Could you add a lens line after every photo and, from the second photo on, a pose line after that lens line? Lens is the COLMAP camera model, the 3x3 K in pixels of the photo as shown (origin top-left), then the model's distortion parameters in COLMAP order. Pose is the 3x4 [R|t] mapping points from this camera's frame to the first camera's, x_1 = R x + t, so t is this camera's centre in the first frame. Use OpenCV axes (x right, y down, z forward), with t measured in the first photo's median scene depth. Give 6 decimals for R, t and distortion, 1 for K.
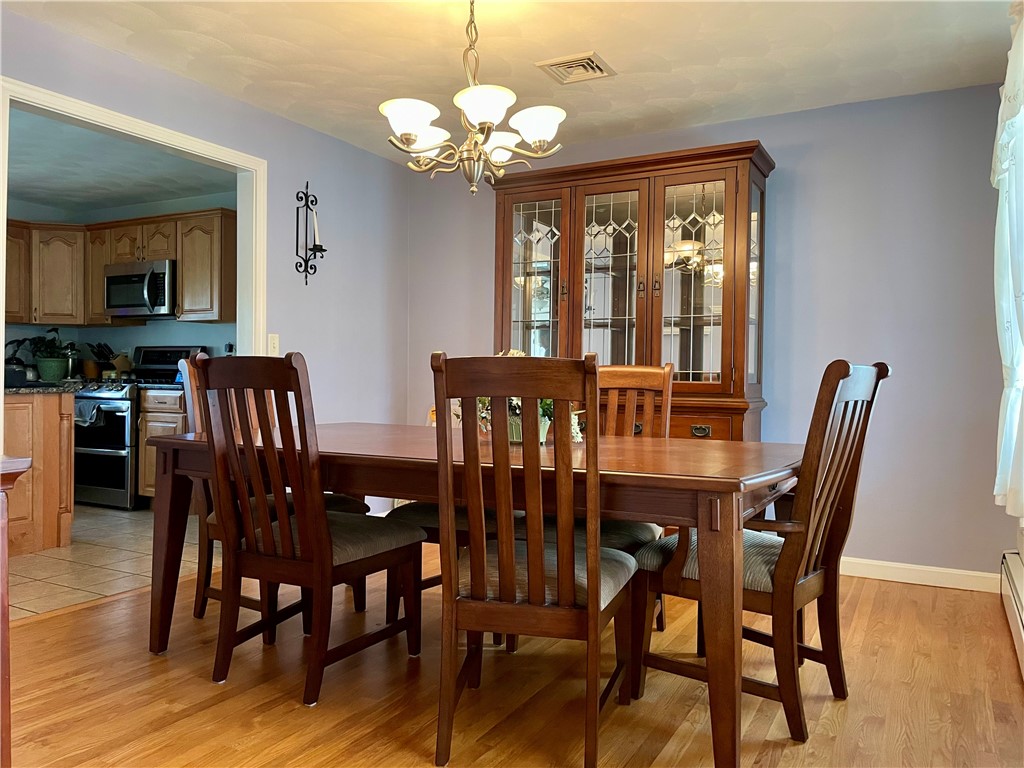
lens RADIAL K [[763.8, 0, 512.0], [0, 763.8, 384.0], [0, 0, 1]] dist [0.102189, -0.136082]
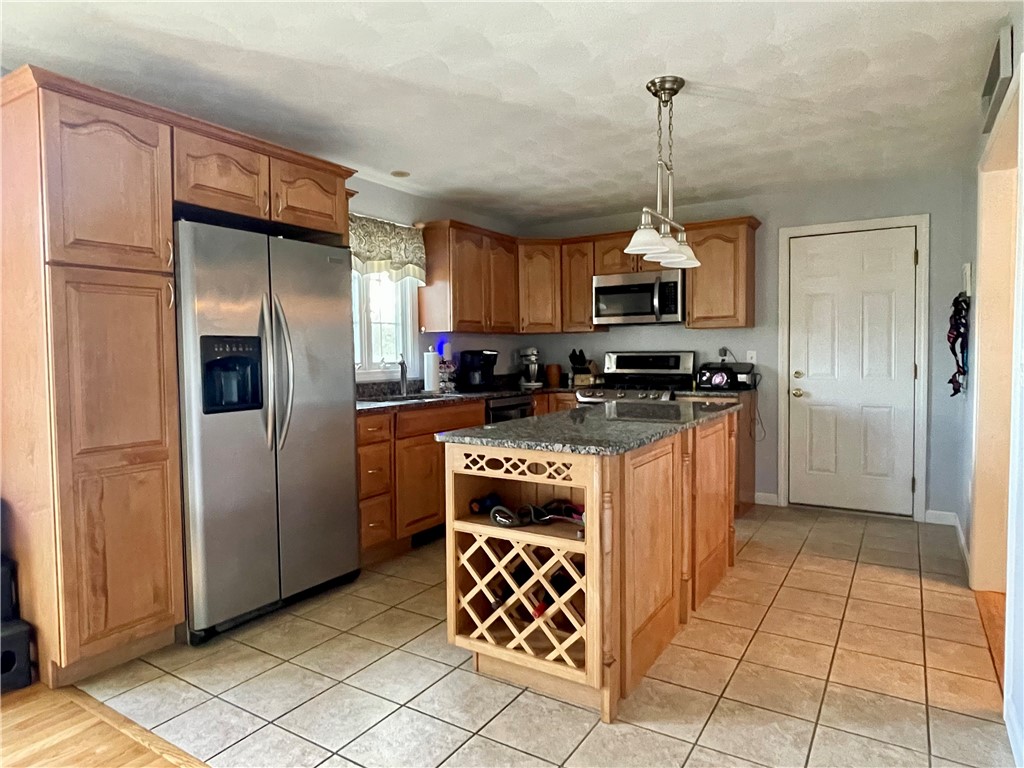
lens RADIAL K [[613.9, 0, 512.0], [0, 613.9, 384.0], [0, 0, 1]] dist [-0.000015, 0.000128]
pose [[0.997235, -0.015534, -0.072675, -0.566101], [0.017622, 0.999447, 0.028183, -0.031619], [0.072197, -0.029386, 0.996957, 0.156258]]
